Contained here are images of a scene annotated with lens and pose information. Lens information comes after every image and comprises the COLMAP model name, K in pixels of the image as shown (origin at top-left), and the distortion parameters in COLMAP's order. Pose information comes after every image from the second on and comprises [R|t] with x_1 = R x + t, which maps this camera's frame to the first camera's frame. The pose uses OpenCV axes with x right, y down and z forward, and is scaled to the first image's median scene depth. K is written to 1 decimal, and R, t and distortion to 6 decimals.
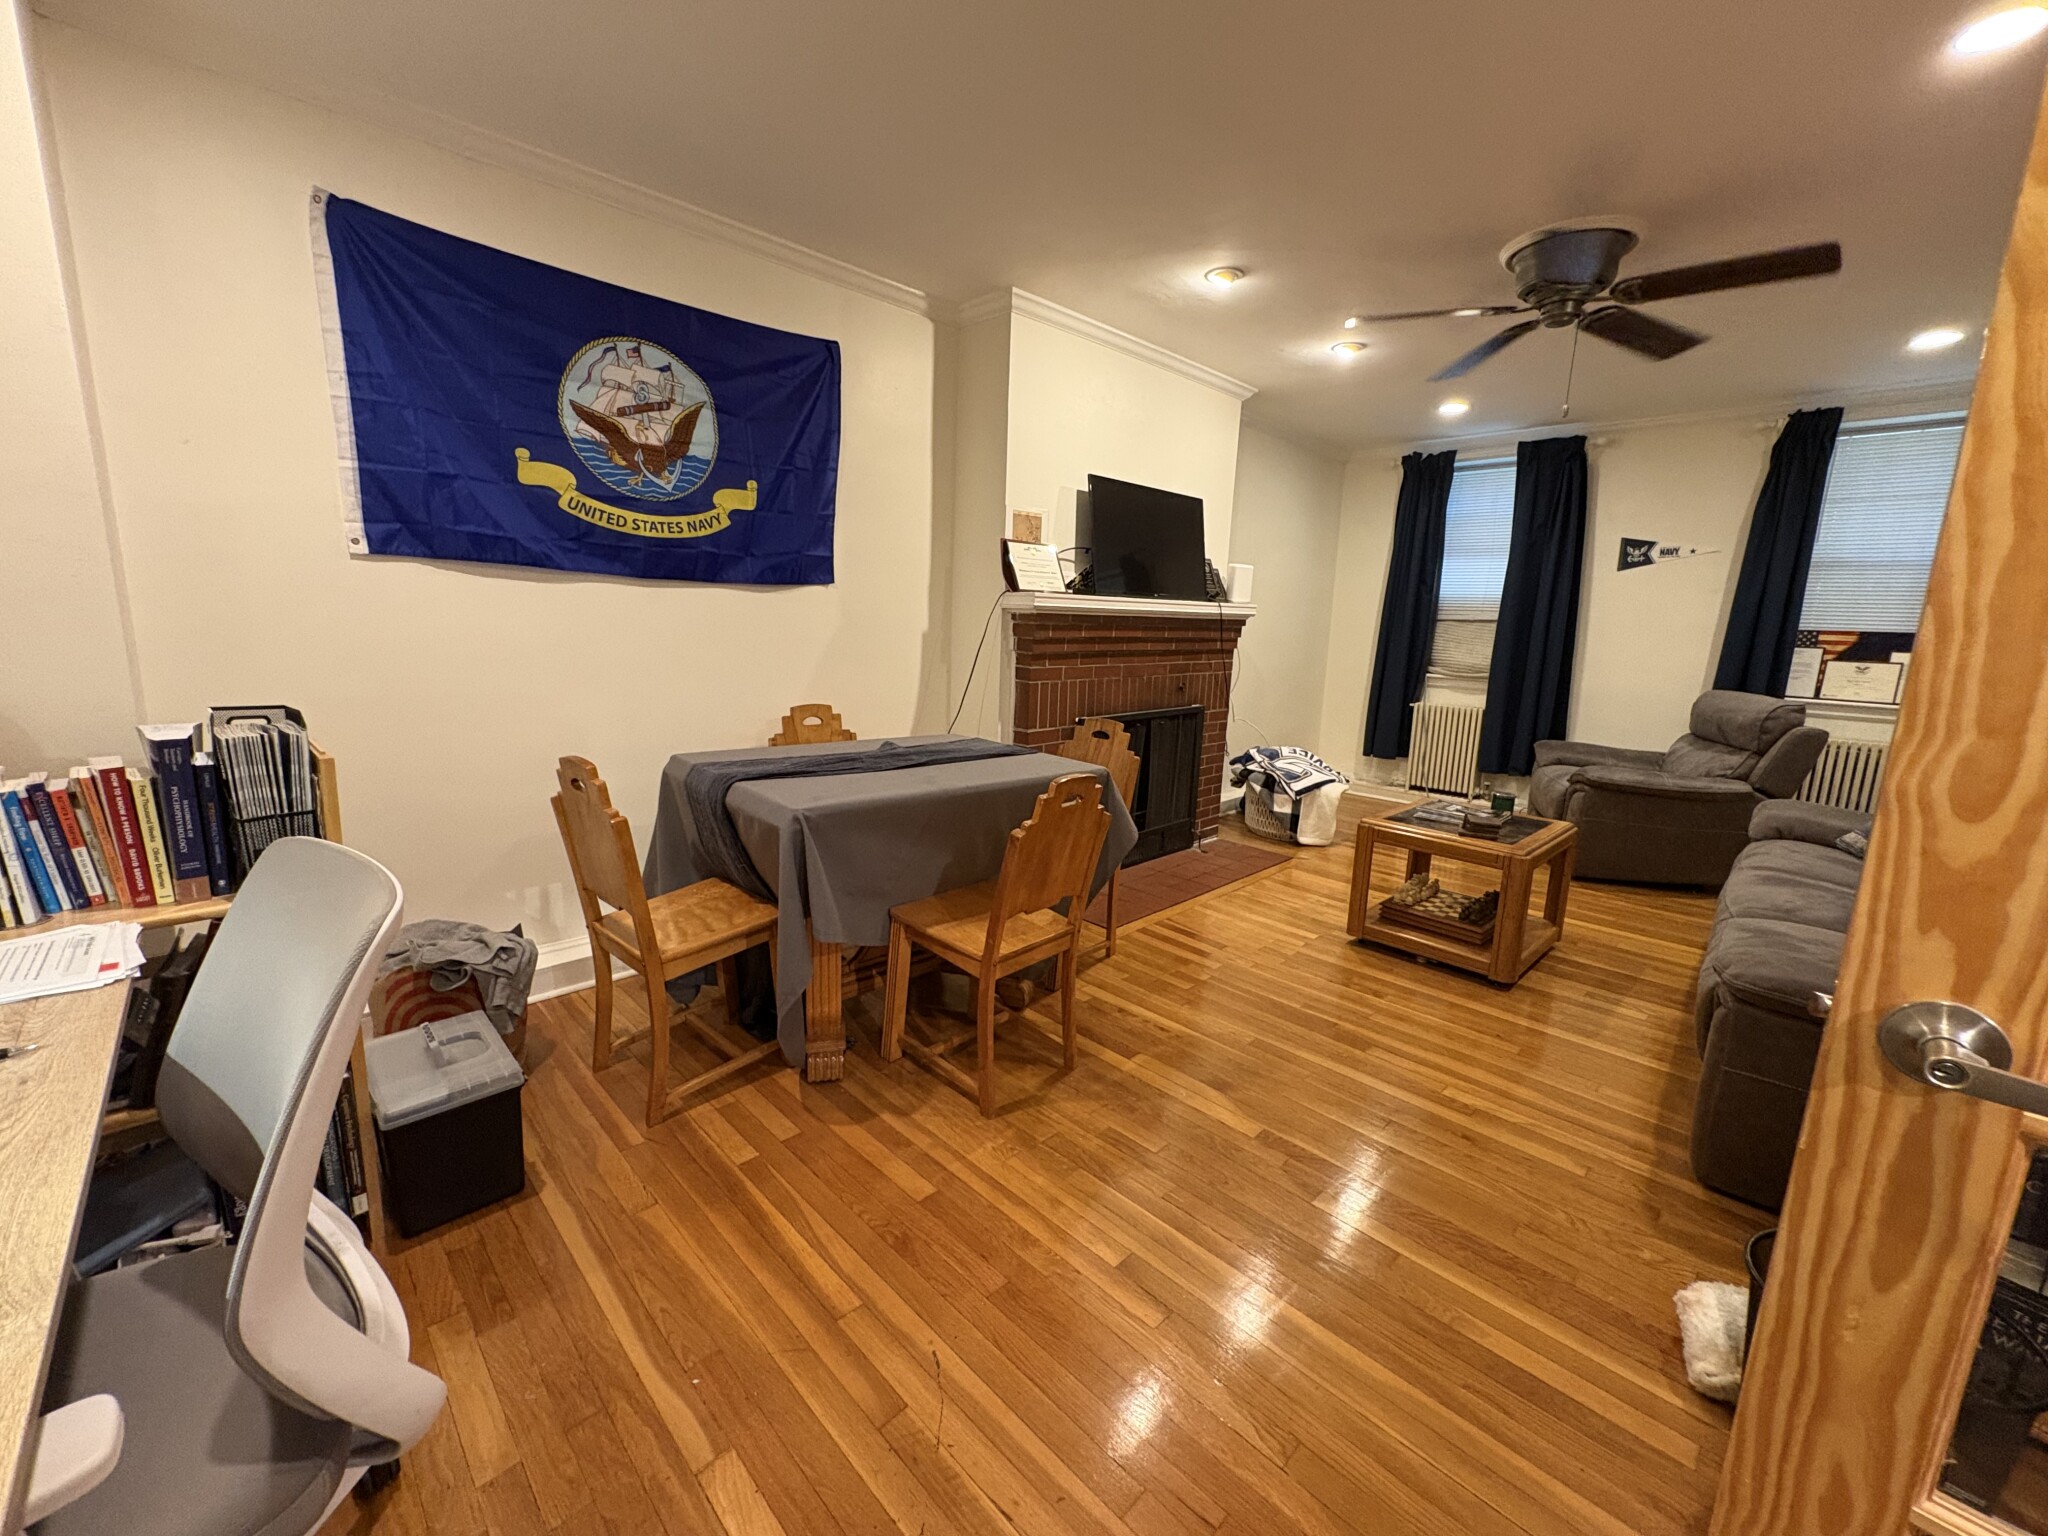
lens RADIAL K [[814.5, 0, 1018.2], [0, 814.5, 767.9], [0, 0, 1]] dist [-0.001523, 0.000643]
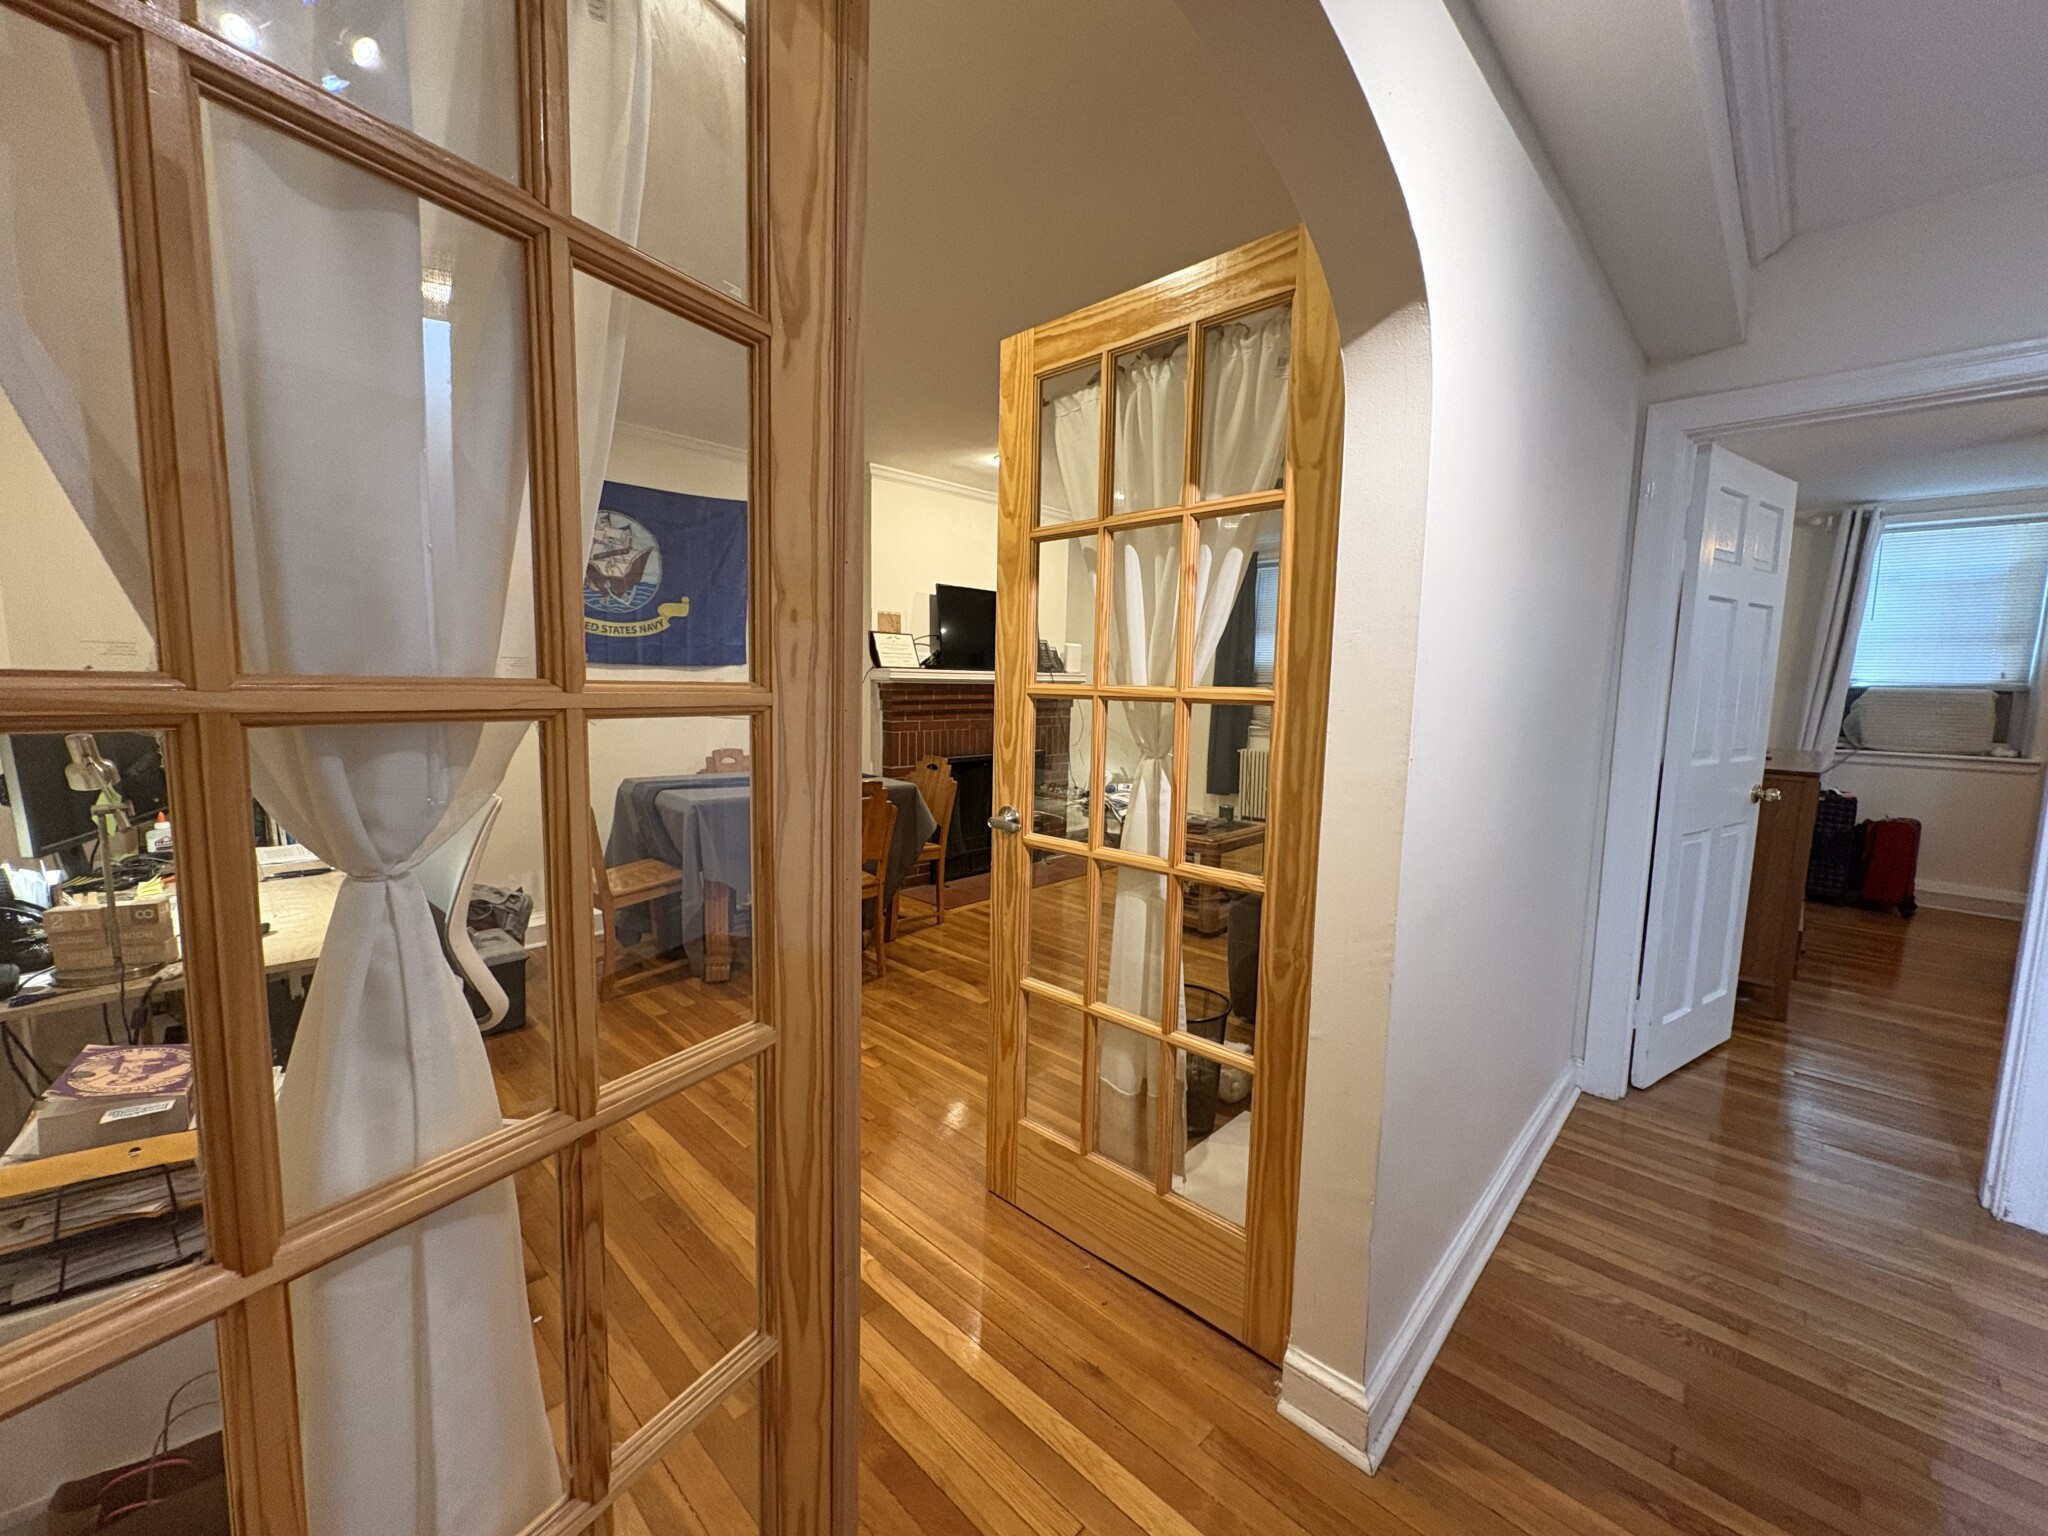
lens RADIAL K [[814.5, 0, 1019.3], [0, 814.5, 770.5], [0, 0, 1]] dist [-0.001523, 0.000643]
pose [[0.999586, -0.014081, 0.025101, 0.244181], [0.015960, 0.996956, -0.076311, 0.086223], [-0.023950, 0.076680, 0.996768, -0.477148]]
